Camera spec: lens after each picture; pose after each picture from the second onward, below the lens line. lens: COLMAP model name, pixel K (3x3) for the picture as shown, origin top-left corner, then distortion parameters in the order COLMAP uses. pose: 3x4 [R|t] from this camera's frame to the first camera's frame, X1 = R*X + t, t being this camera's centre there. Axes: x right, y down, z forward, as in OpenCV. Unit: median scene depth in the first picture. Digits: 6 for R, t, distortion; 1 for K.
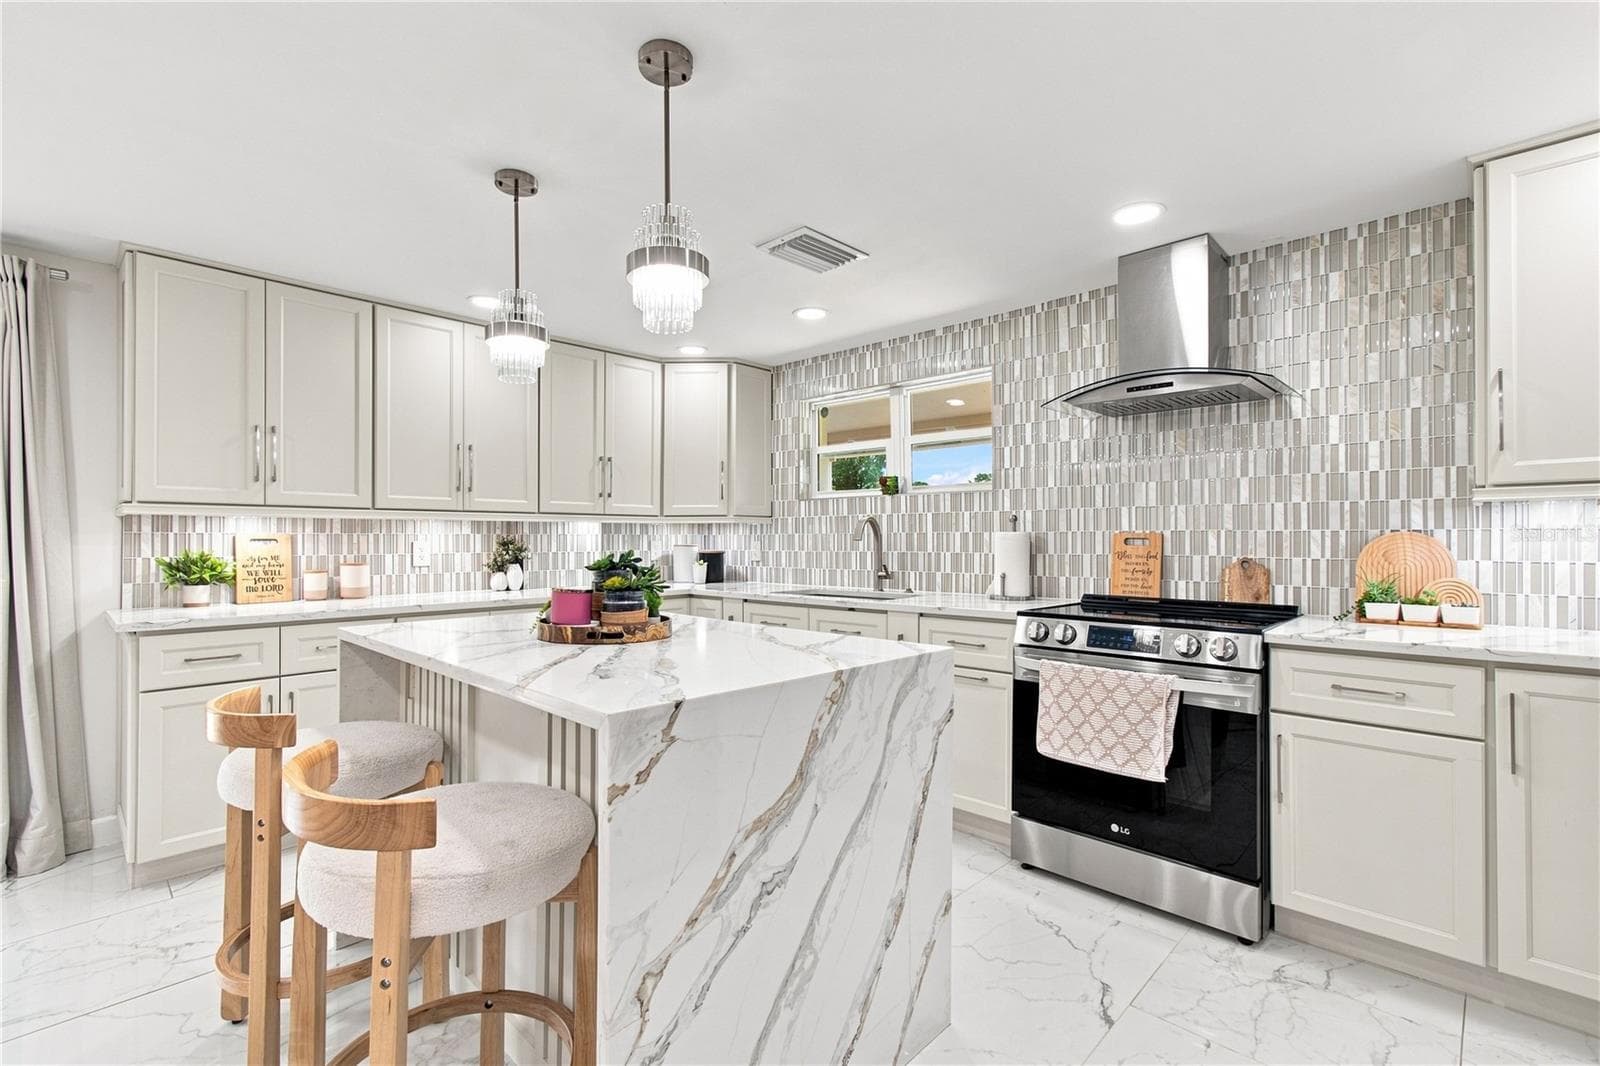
lens RADIAL K [[734.6, 0, 799.9], [0, 734.6, 546.0], [0, 0, 1]] dist [-0.000442, 0.000381]
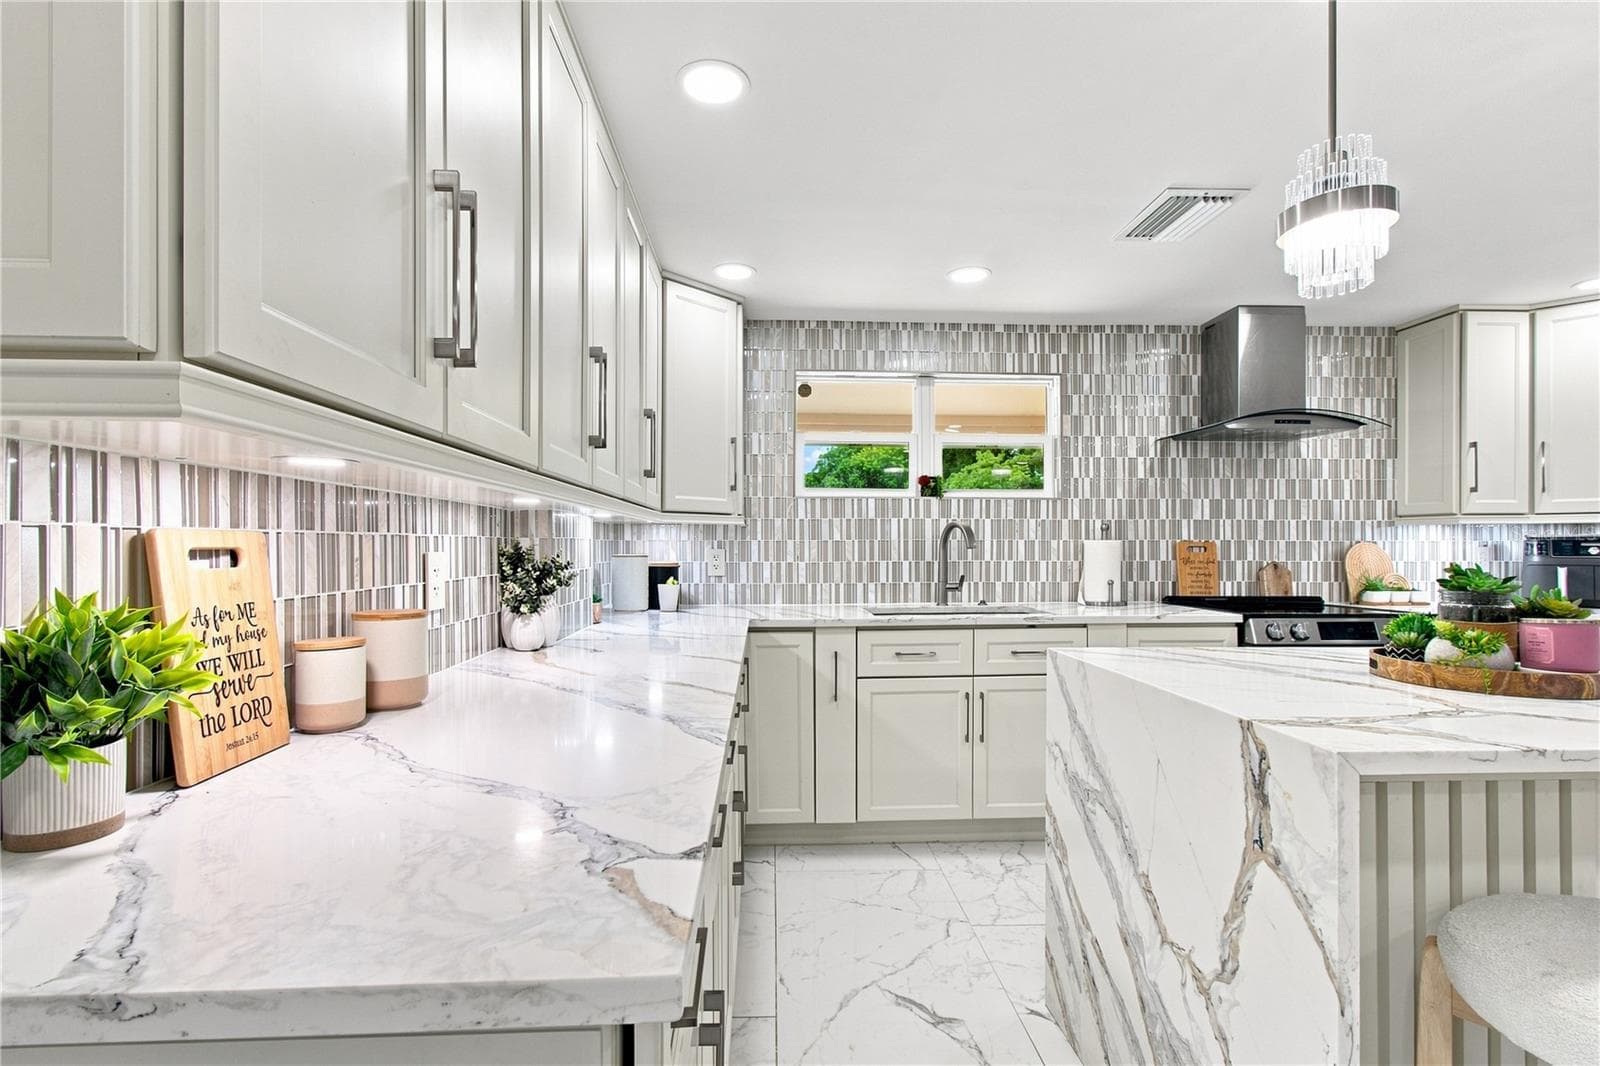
lens RADIAL K [[734.6, 0, 799.9], [0, 734.6, 546.0], [0, 0, 1]] dist [-0.000442, 0.000381]
pose [[0.682635, 0.000227, 0.730759, -0.795573], [0.005147, 0.999974, -0.005119, -0.008063], [-0.730741, 0.007256, 0.682616, 0.636654]]
